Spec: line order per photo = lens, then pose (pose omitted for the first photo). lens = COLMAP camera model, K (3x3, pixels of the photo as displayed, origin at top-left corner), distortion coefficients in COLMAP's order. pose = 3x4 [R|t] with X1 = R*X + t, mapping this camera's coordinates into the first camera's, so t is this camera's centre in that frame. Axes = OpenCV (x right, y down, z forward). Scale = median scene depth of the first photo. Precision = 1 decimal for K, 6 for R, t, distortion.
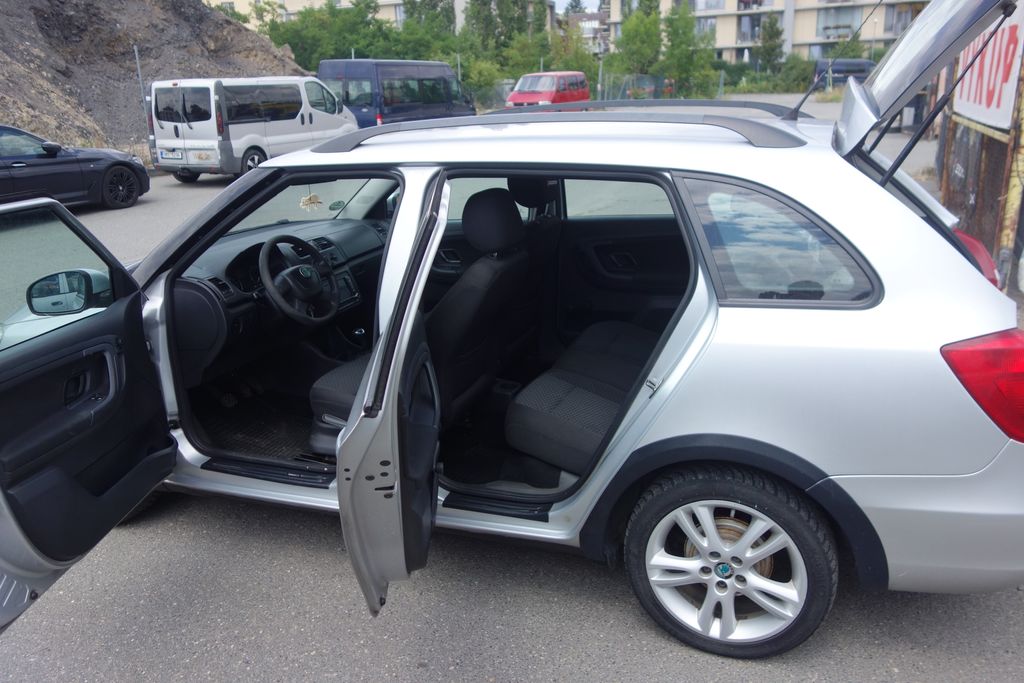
lens RADIAL K [[815.0, 0, 509.1], [0, 815.0, 342.0], [0, 0, 1]] dist [0.005087, -0.005386]
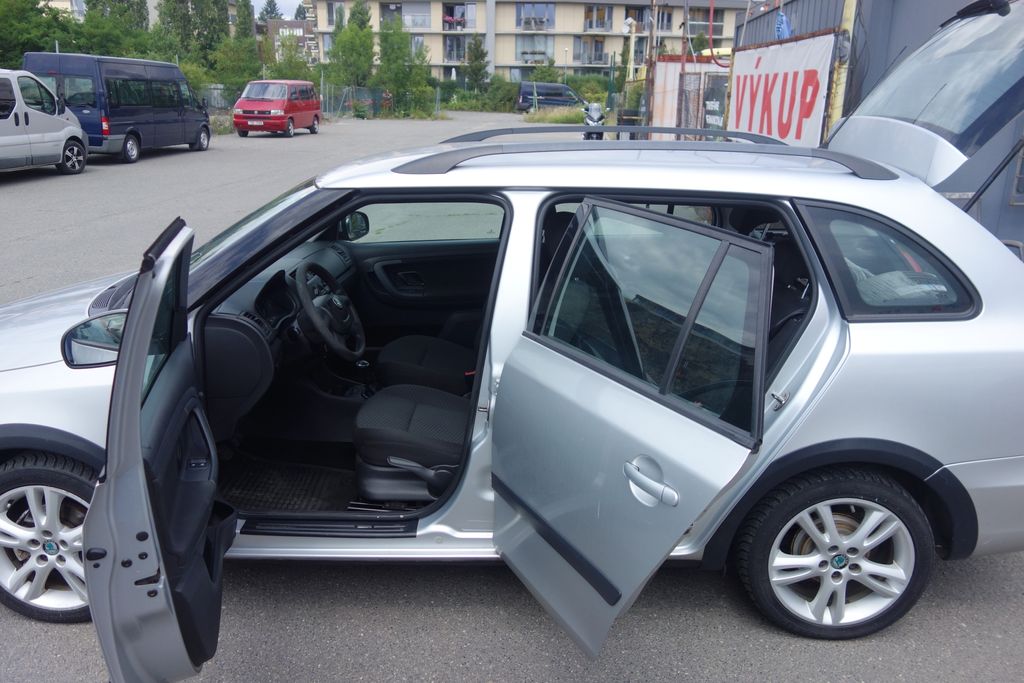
lens RADIAL K [[815.0, 0, 511.1], [0, 815.0, 343.2], [0, 0, 1]] dist [0.005087, -0.005386]
pose [[0.937540, -0.052861, 0.343837, -0.045865], [0.057089, 0.998367, -0.002176, -0.003277], [-0.343161, 0.021669, 0.939027, 0.010067]]
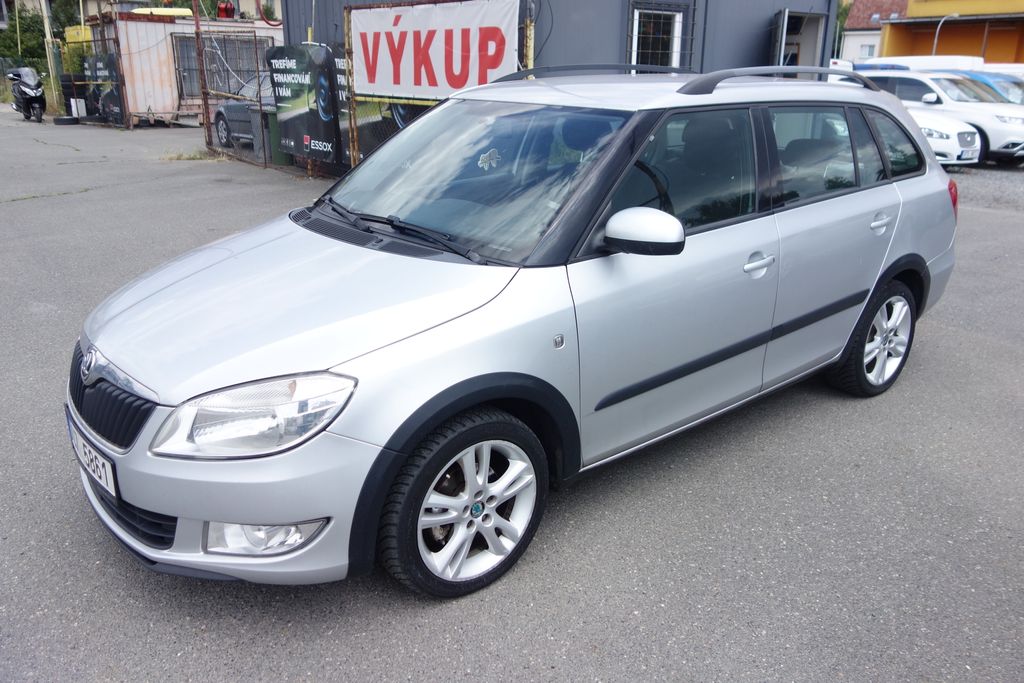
lens RADIAL K [[815.0, 0, 511.1], [0, 815.0, 341.3], [0, 0, 1]] dist [0.005087, -0.005386]
pose [[0.478069, -0.238087, 0.845437, -0.138485], [0.237219, 0.961788, 0.136713, -0.012216], [-0.845681, 0.135195, 0.516280, 0.069627]]
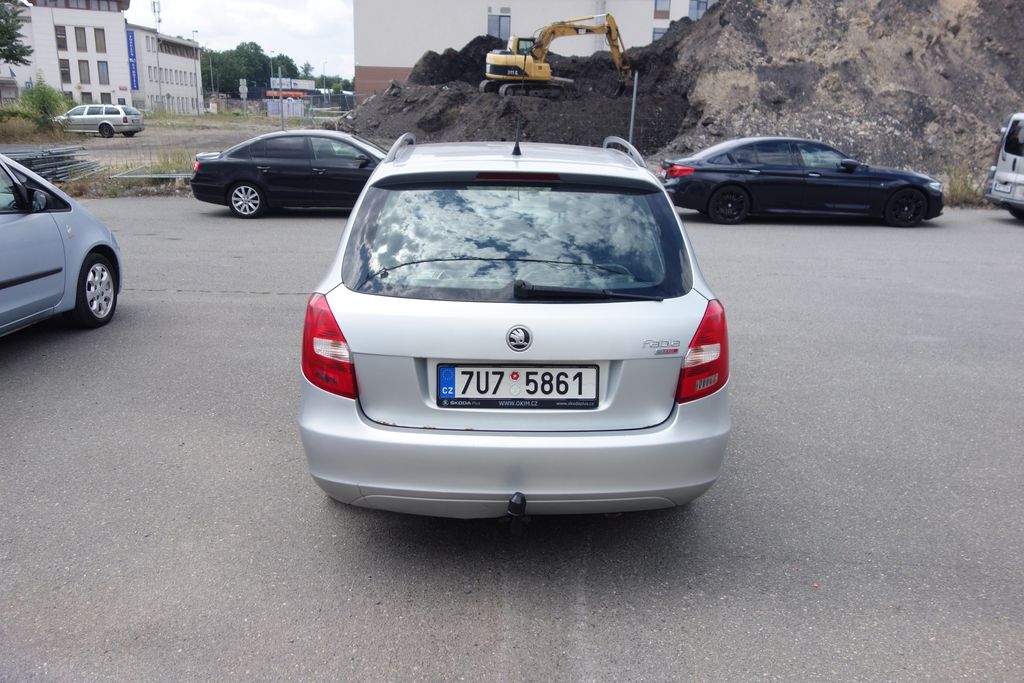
lens RADIAL K [[815.0, 0, 509.7], [0, 815.0, 341.4], [0, 0, 1]] dist [0.005087, -0.005386]
pose [[0.391023, 0.291477, -0.873008, 0.151895], [-0.316869, 0.933176, 0.169639, -0.021446], [0.864115, 0.210296, 0.457253, 0.048855]]
